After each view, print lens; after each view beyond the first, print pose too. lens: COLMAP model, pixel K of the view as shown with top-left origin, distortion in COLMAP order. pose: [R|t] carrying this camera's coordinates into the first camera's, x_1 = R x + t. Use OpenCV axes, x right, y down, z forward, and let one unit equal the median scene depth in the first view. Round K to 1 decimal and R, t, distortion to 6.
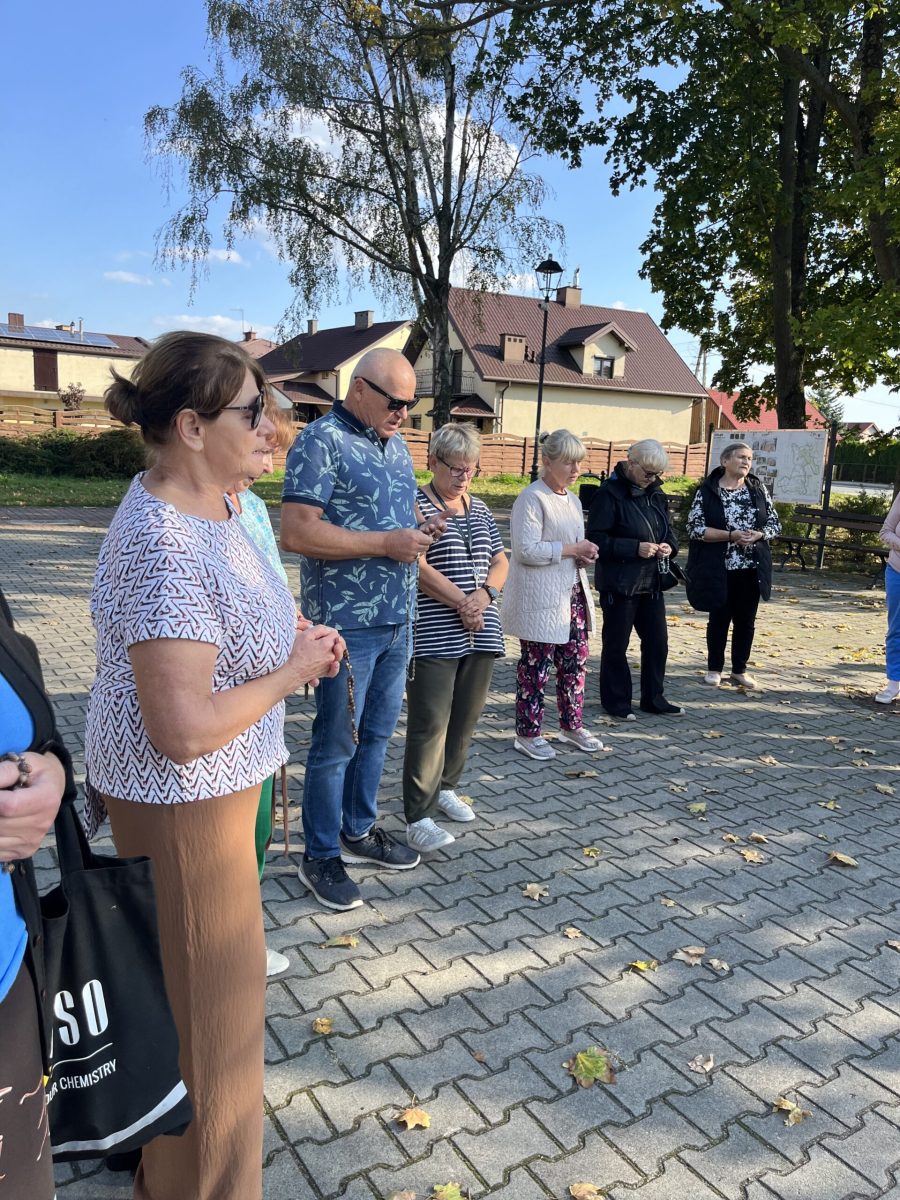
lens RADIAL K [[887.5, 0, 450.0], [0, 887.5, 600.0], [0, 0, 1]] dist [0.044617, -0.054910]
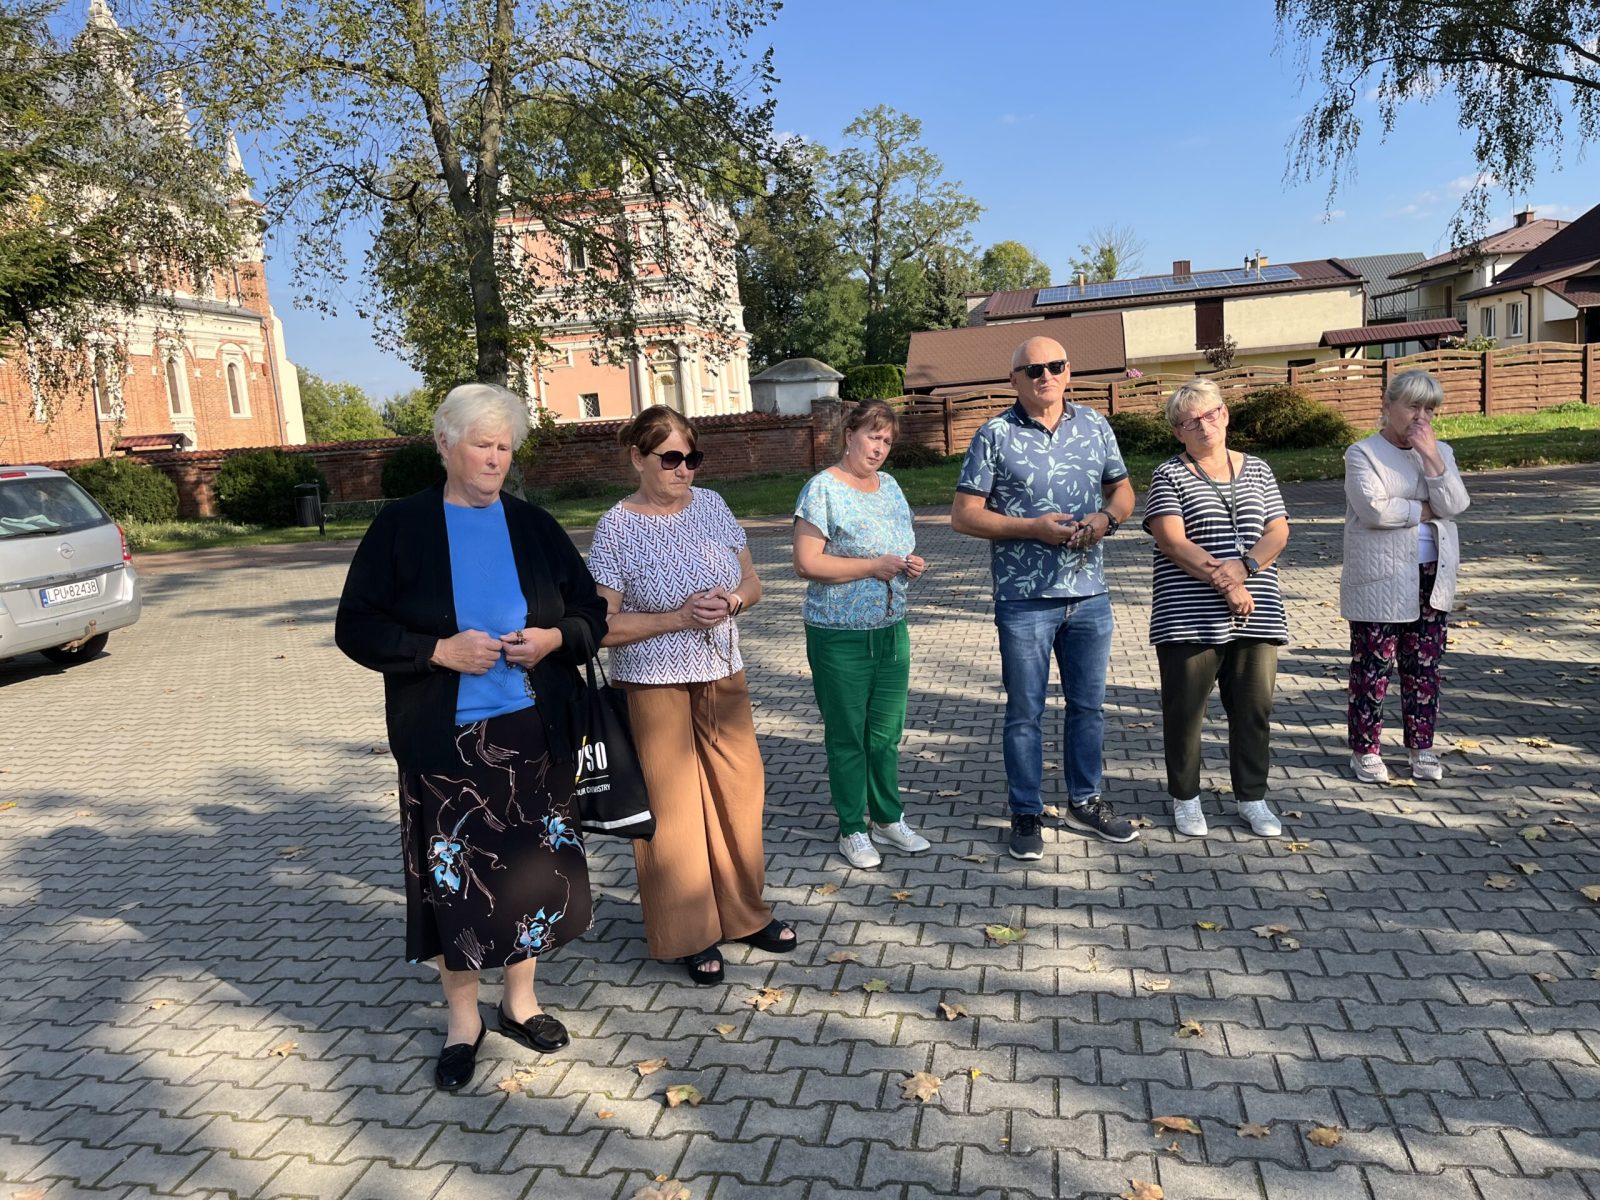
lens RADIAL K [[1183.4, 0, 800.0], [0, 1183.4, 600.0], [0, 0, 1]] dist [0.044617, -0.054910]
pose [[0.696344, 0.009478, -0.717646, 0.160898], [-0.016110, 0.999867, -0.002426, 0.008347], [0.717528, 0.013251, 0.696404, -0.049243]]
